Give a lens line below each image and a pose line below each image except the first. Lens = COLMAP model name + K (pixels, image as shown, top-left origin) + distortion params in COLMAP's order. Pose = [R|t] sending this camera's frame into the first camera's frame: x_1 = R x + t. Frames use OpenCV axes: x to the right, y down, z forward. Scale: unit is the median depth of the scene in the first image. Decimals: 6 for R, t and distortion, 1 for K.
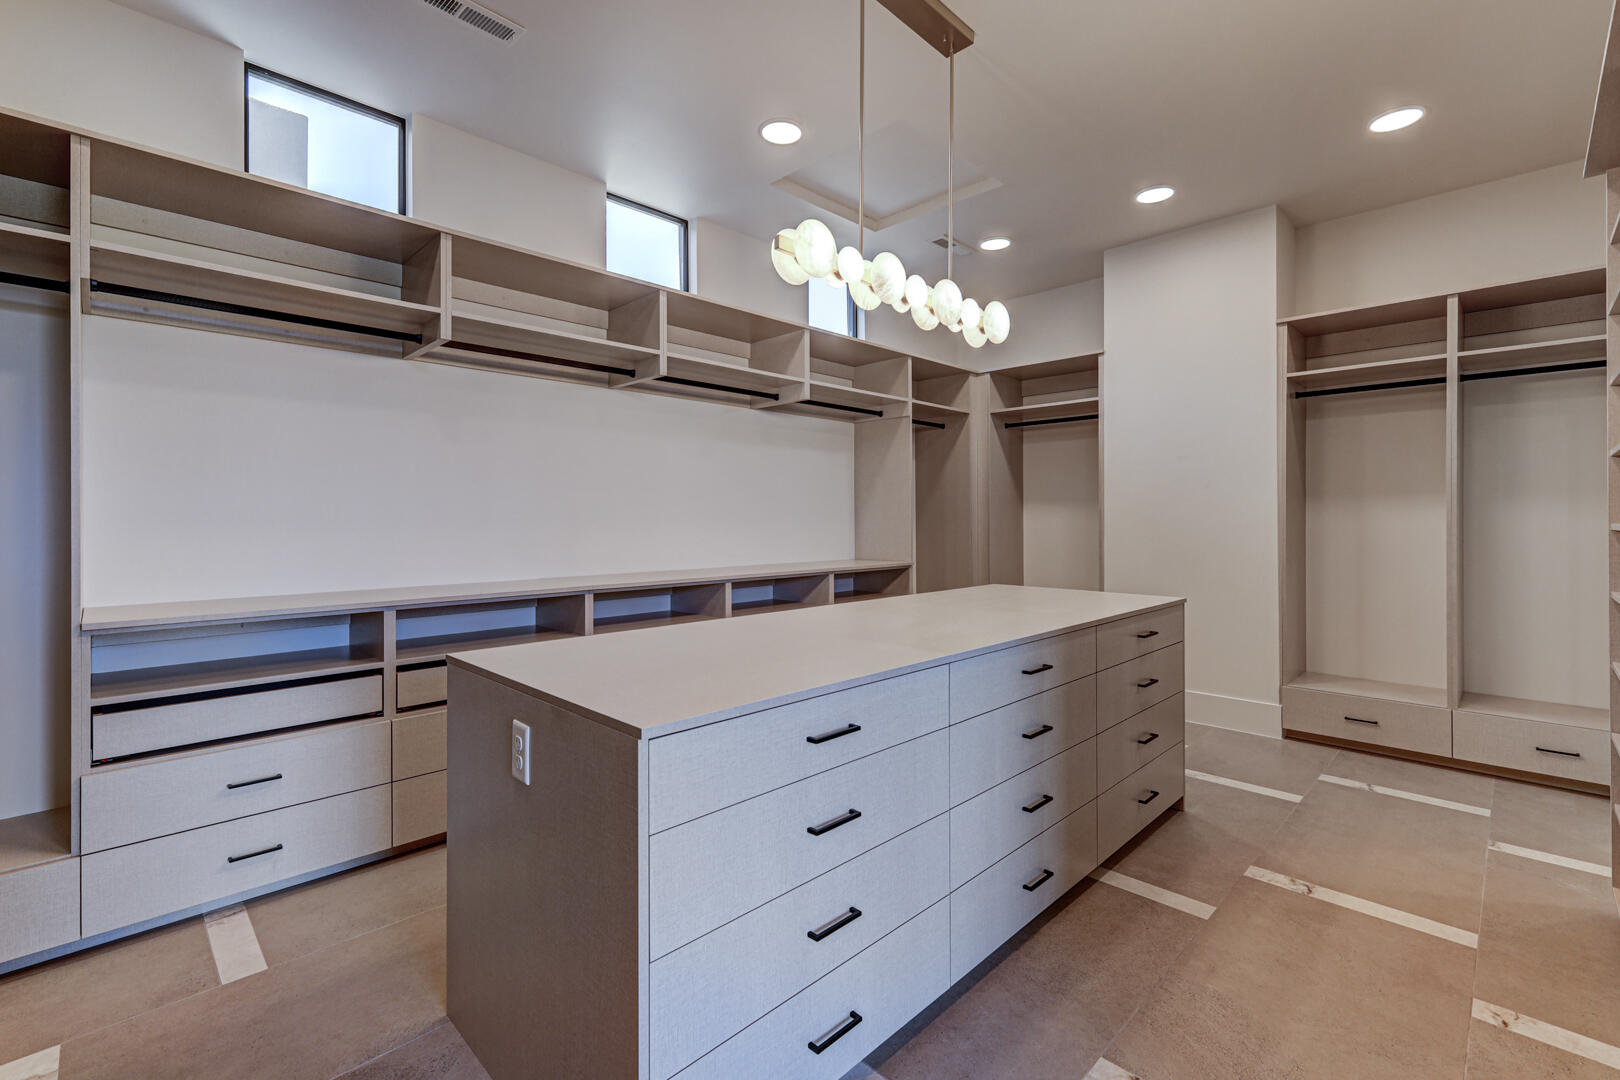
lens RADIAL K [[726.9, 0, 799.7], [0, 726.9, 511.2], [0, 0, 1]] dist [0.003022, 0.000450]
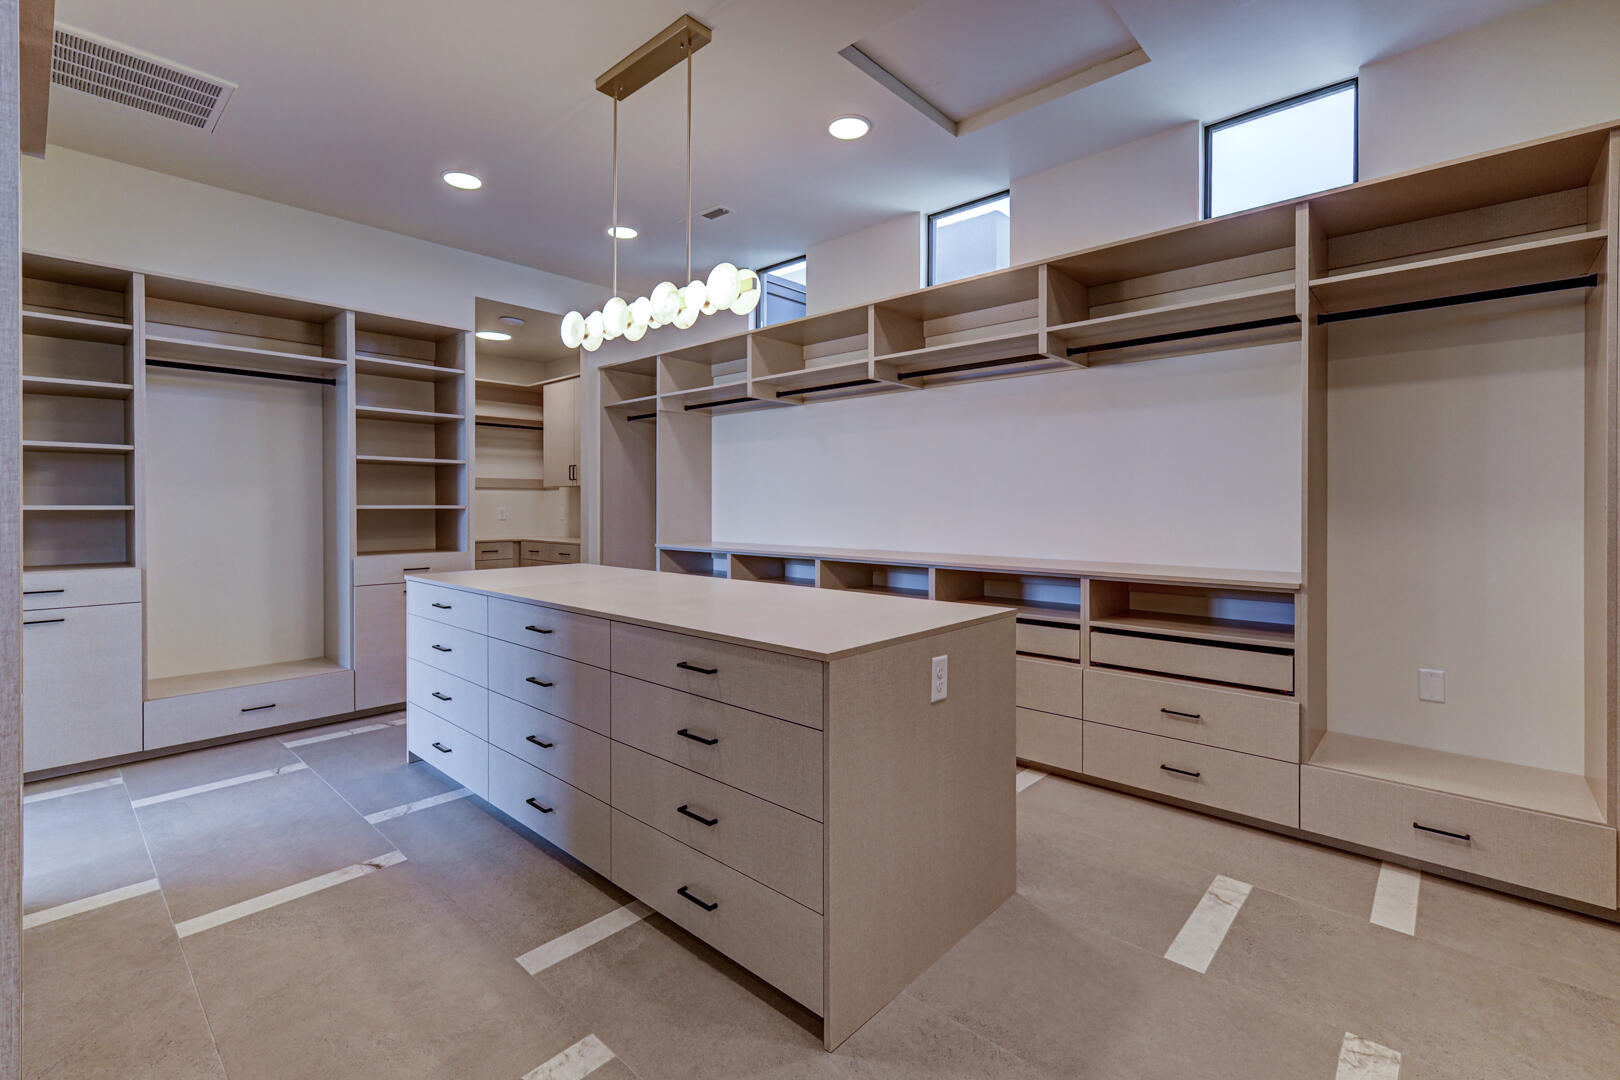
lens RADIAL K [[696.9, 0, 864.1], [0, 696.9, 519.4], [0, 0, 1]] dist [-0.033660, -0.000079]
pose [[0.090135, 0.023205, -0.995659, 1.263327], [0.010722, 0.999648, 0.024269, 0.010944], [0.995872, -0.012862, 0.089854, 1.215717]]
